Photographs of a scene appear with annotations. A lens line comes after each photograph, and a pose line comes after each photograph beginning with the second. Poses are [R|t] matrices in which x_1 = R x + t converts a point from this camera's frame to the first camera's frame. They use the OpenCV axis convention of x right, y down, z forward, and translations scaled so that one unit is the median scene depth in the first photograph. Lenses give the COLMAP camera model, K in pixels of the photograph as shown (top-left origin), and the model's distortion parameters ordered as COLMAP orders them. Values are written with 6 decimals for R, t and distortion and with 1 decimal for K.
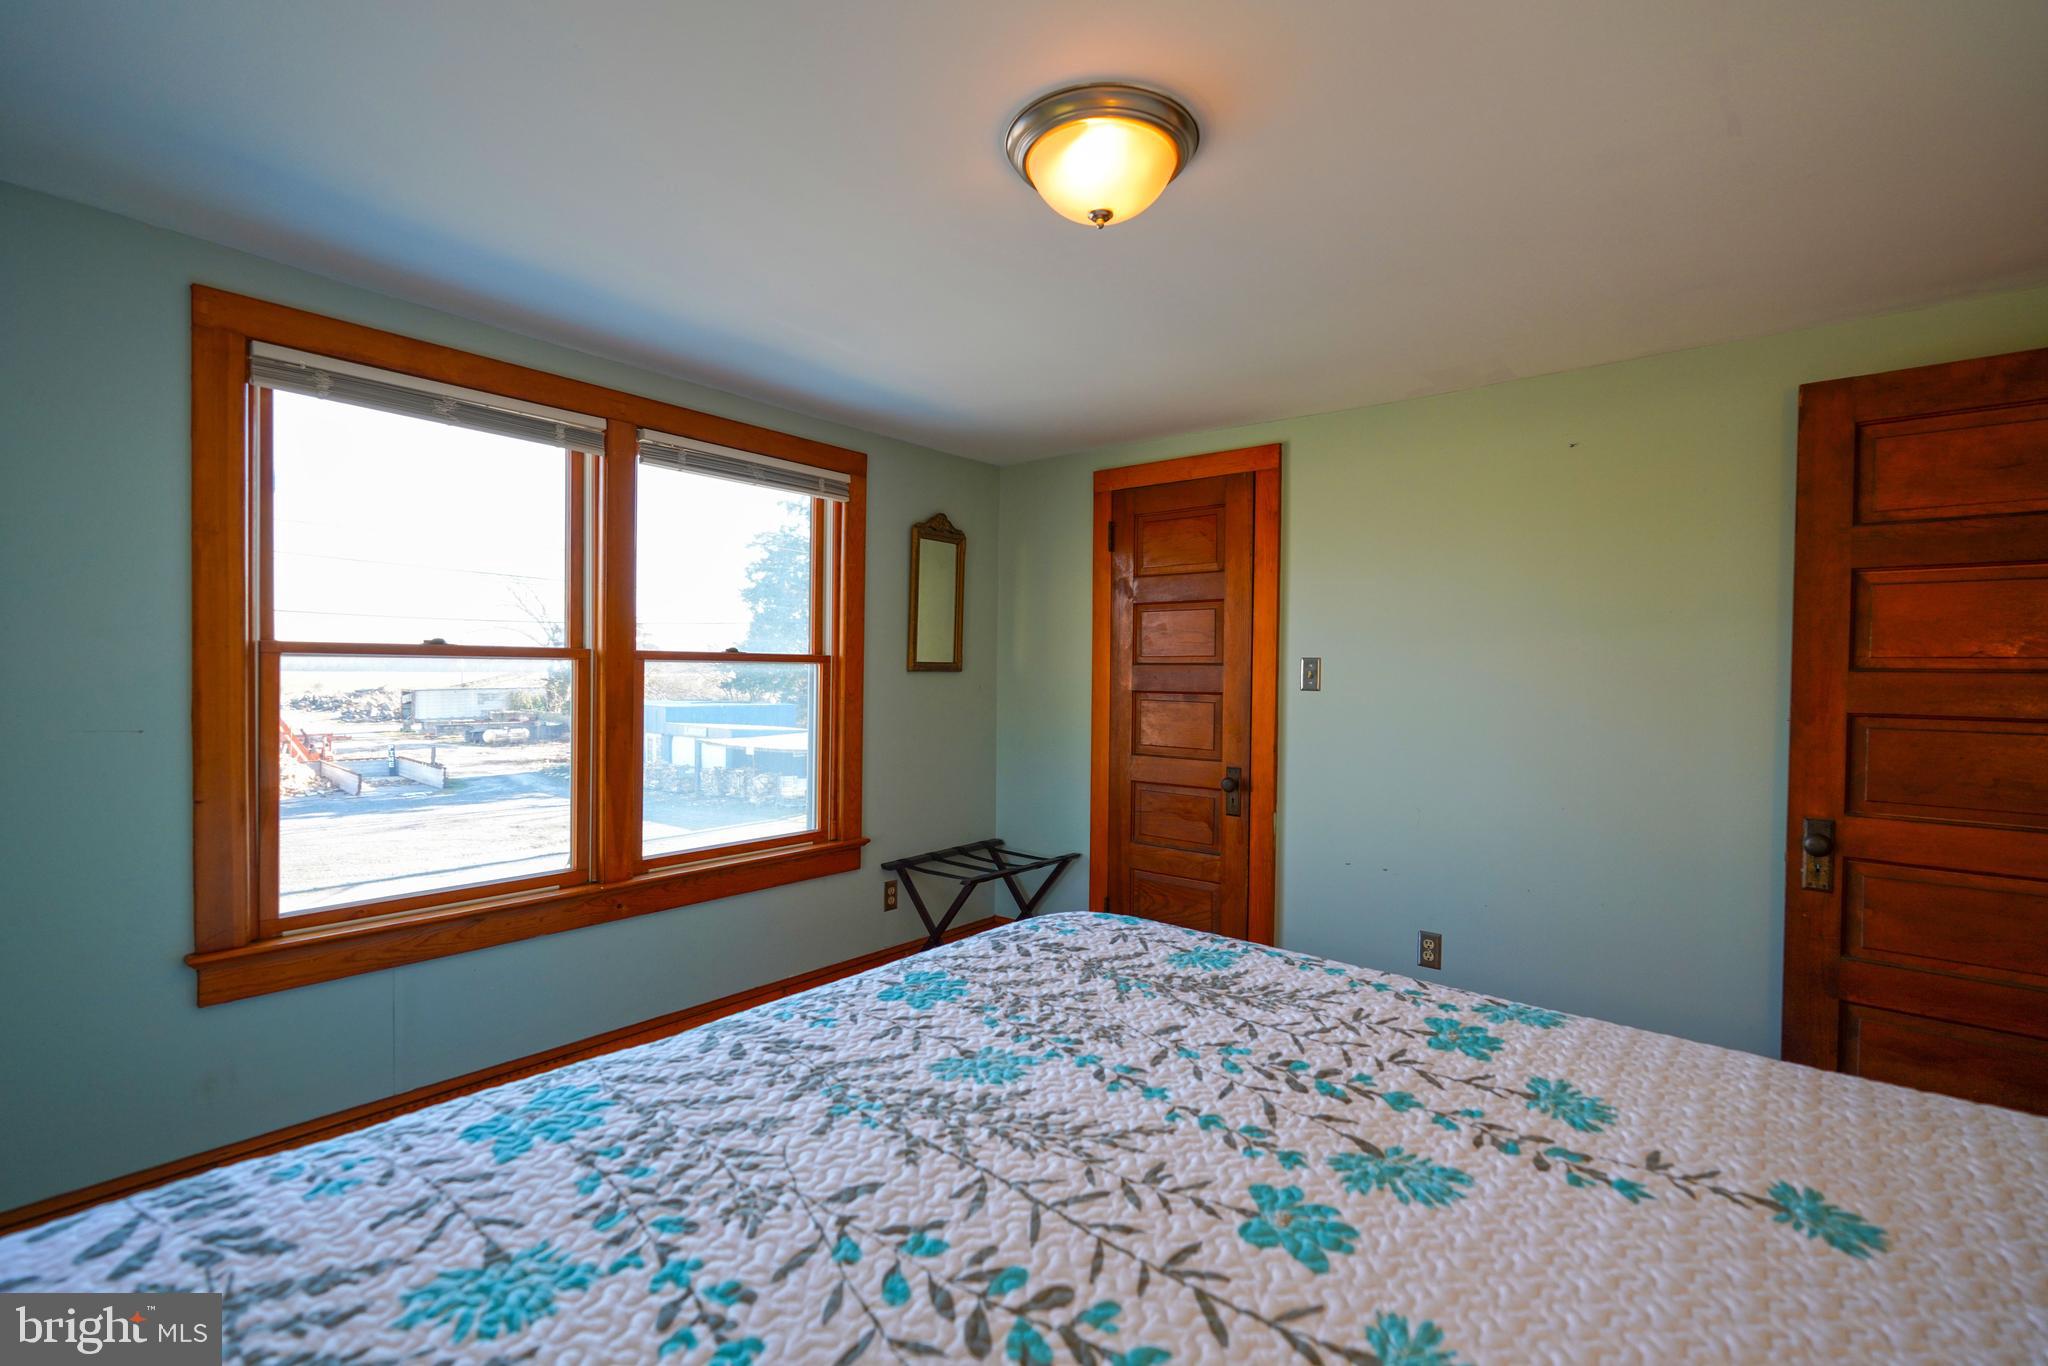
lens RADIAL K [[917.6, 0, 1011.8], [0, 917.6, 691.6], [0, 0, 1]] dist [-0.014602, 0.006425]
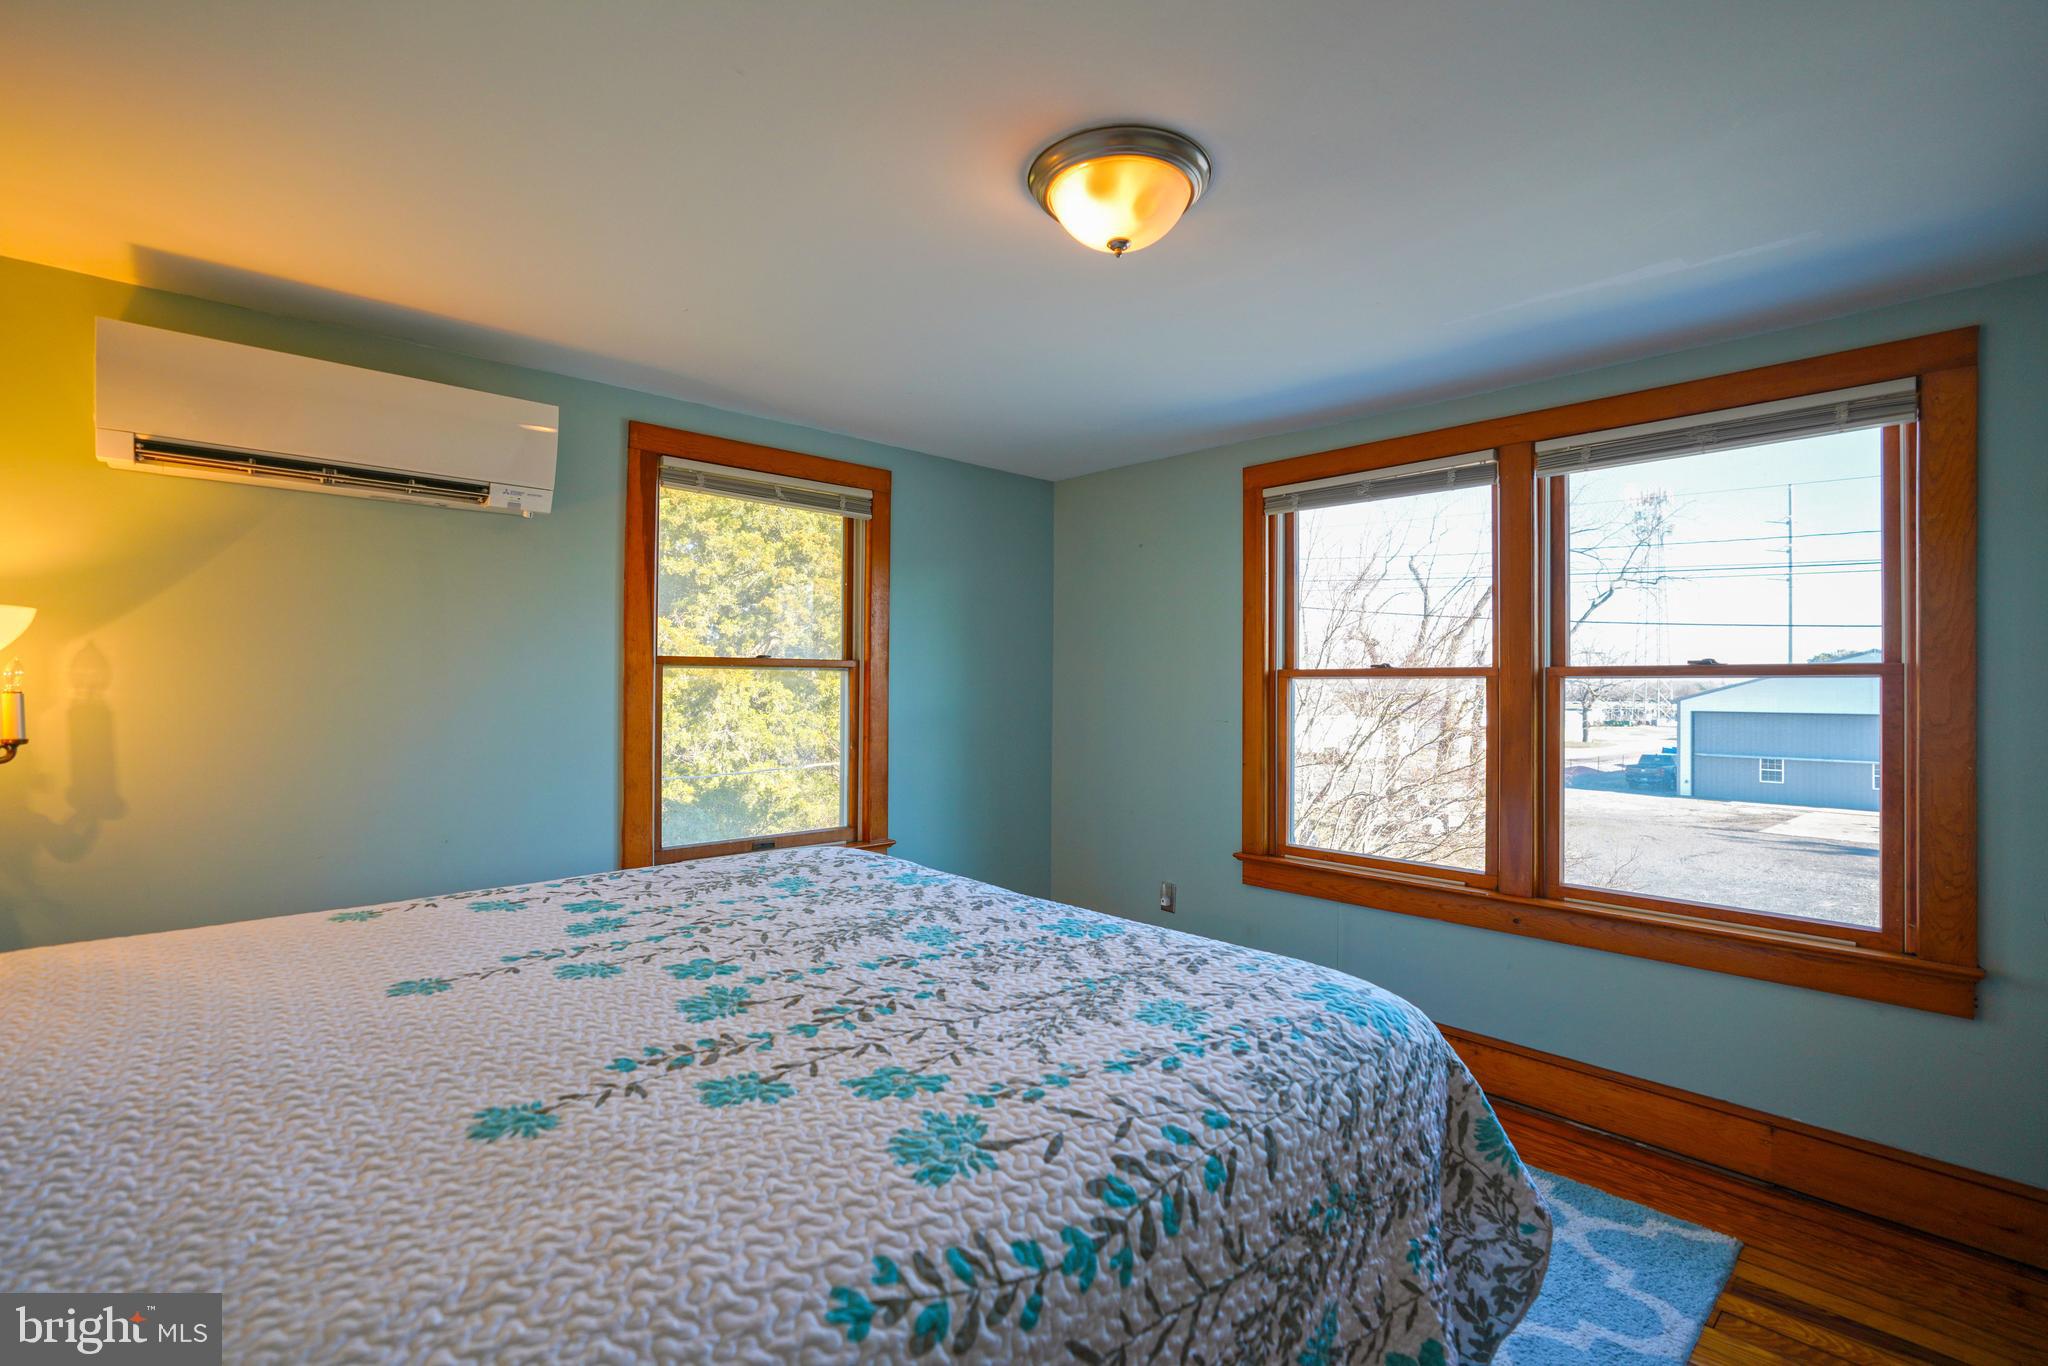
lens RADIAL K [[917.6, 0, 1016.0], [0, 917.6, 674.8], [0, 0, 1]] dist [-0.014602, 0.006425]
pose [[-0.138167, -0.023673, -0.990126, 1.129975], [-0.028332, 0.999400, -0.019941, -0.000731], [0.990004, 0.025297, -0.138754, 1.018710]]
